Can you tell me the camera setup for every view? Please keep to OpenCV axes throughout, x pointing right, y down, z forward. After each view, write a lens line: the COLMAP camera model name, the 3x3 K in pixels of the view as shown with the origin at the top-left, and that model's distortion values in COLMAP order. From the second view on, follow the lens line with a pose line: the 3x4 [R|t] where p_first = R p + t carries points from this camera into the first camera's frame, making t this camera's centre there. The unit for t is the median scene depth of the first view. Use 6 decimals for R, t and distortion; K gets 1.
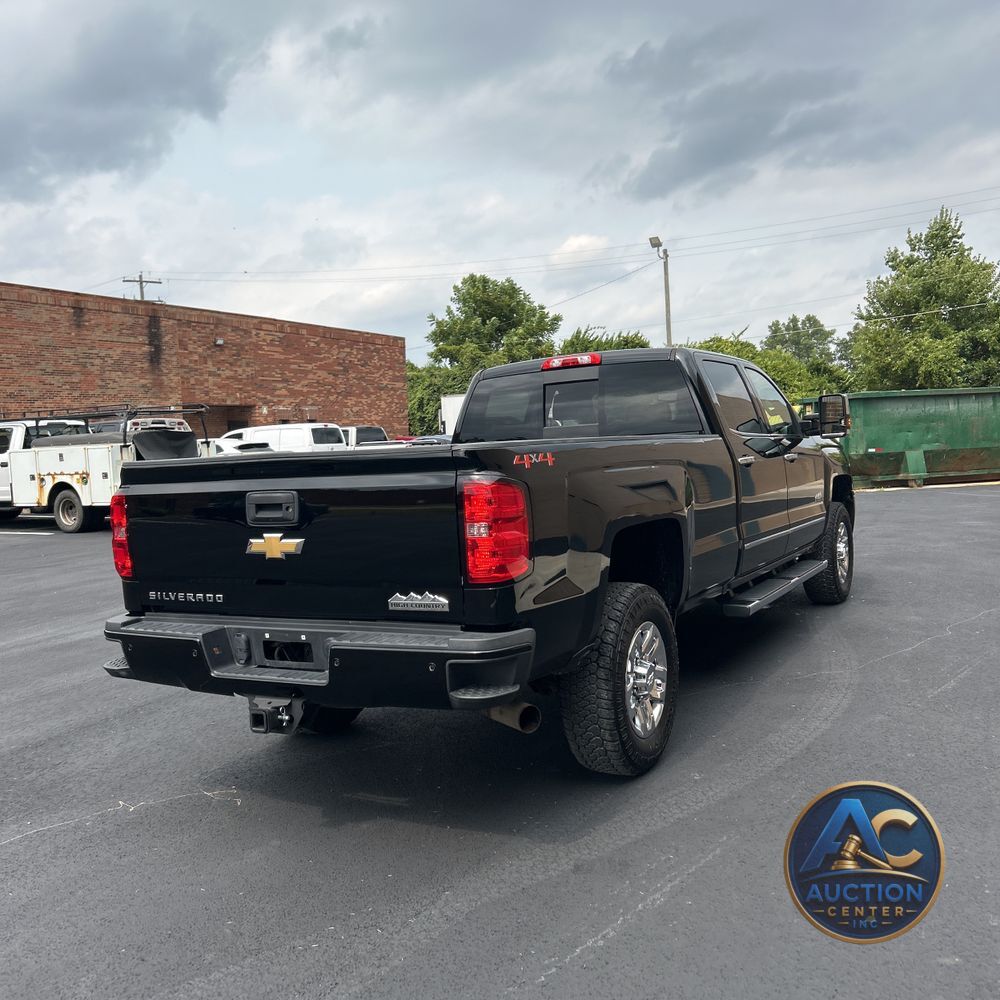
lens RADIAL K [[1014.9, 0, 484.7], [0, 1014.9, 478.9], [0, 0, 1]] dist [0.006556, 0.000000]
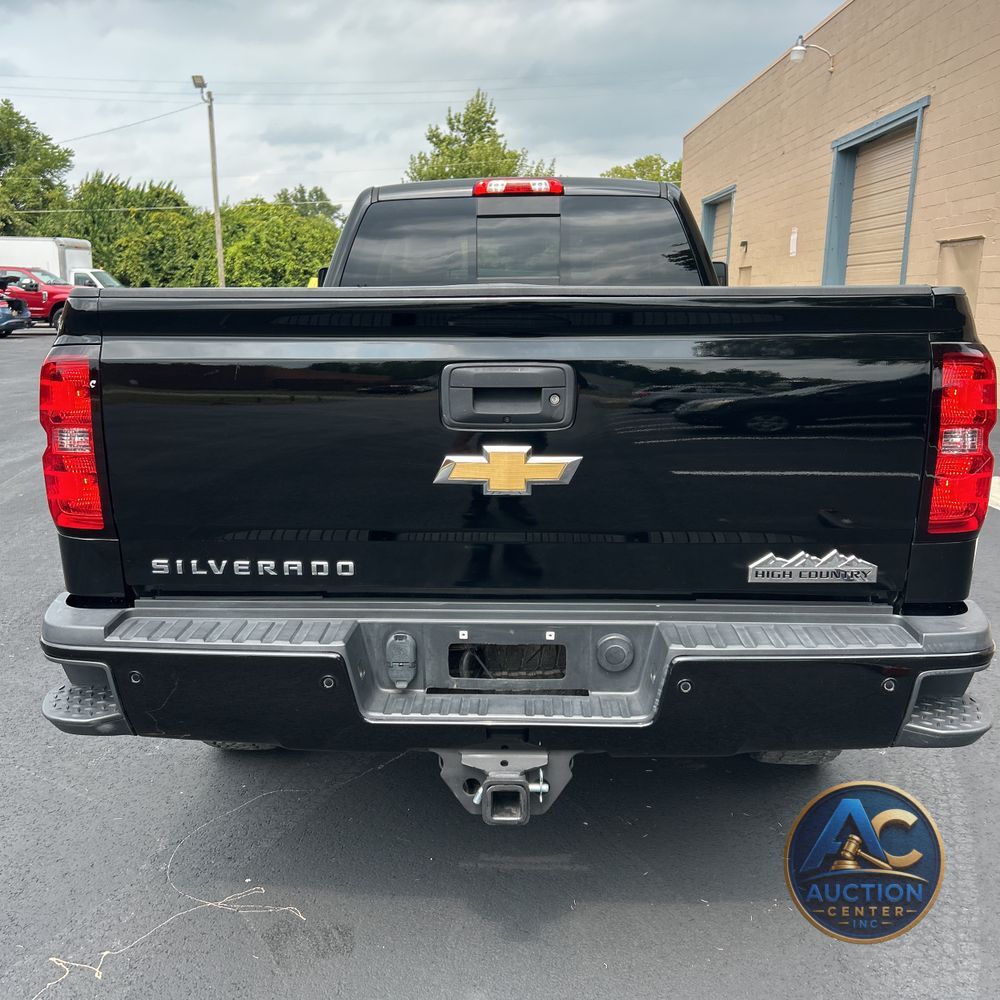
lens RADIAL K [[1014.9, 0, 492.2], [0, 1014.9, 514.2], [0, 0, 1]] dist [0.006556, 0.000000]
pose [[0.885679, -0.039764, 0.462592, -0.400788], [-0.034032, 0.988086, 0.150093, 0.010135], [-0.463049, -0.148677, 0.873774, 0.485832]]
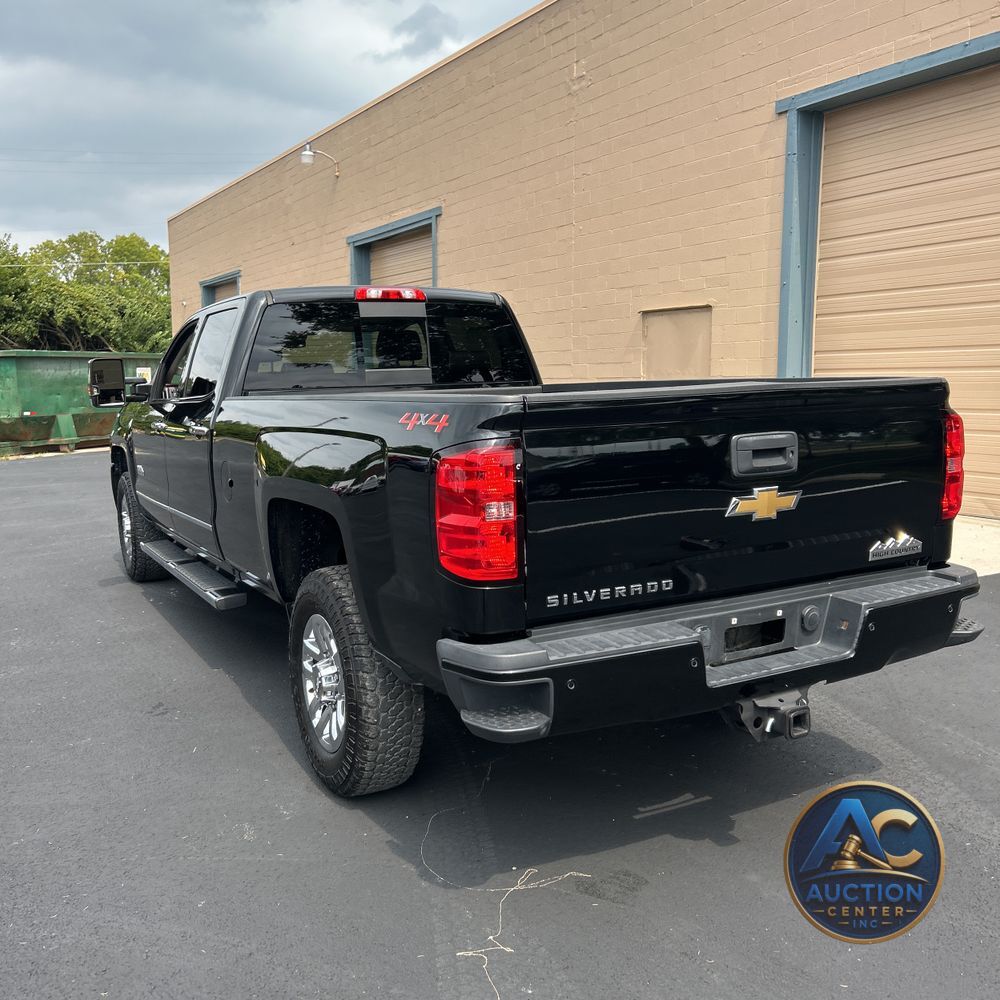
lens RADIAL K [[1014.9, 0, 493.8], [0, 1014.9, 497.1], [0, 0, 1]] dist [0.006556, 0.000000]
pose [[0.527859, -0.058524, 0.847313, -0.863658], [0.018206, 0.998174, 0.057602, 0.011152], [-0.849137, -0.014980, 0.527960, 0.675377]]
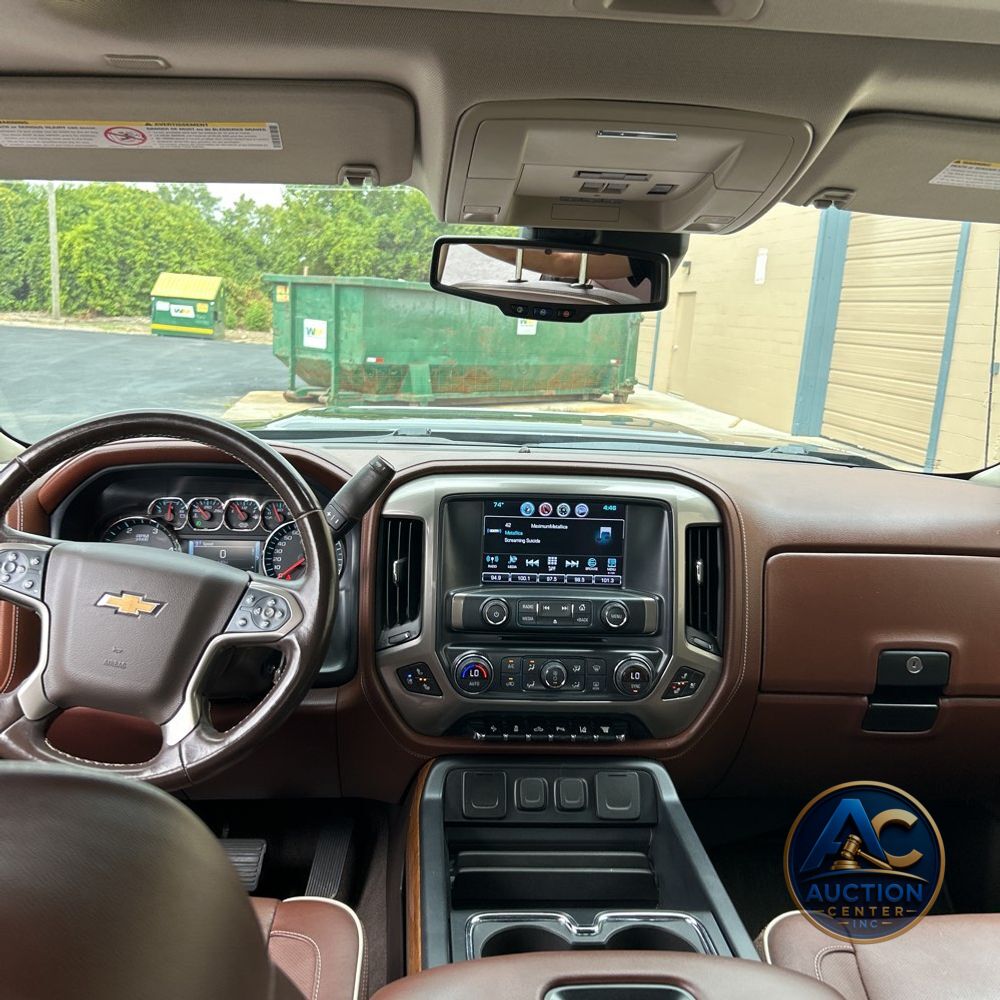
lens RADIAL K [[1014.9, 0, 494.0], [0, 1014.9, 500.5], [0, 0, 1]] dist [0.006556, 0.000000]
pose [[0.823246, -0.007239, 0.567639, 0.181224], [-0.078053, 0.988979, 0.125813, -0.125243], [-0.562294, -0.147881, 0.813607, 1.590149]]
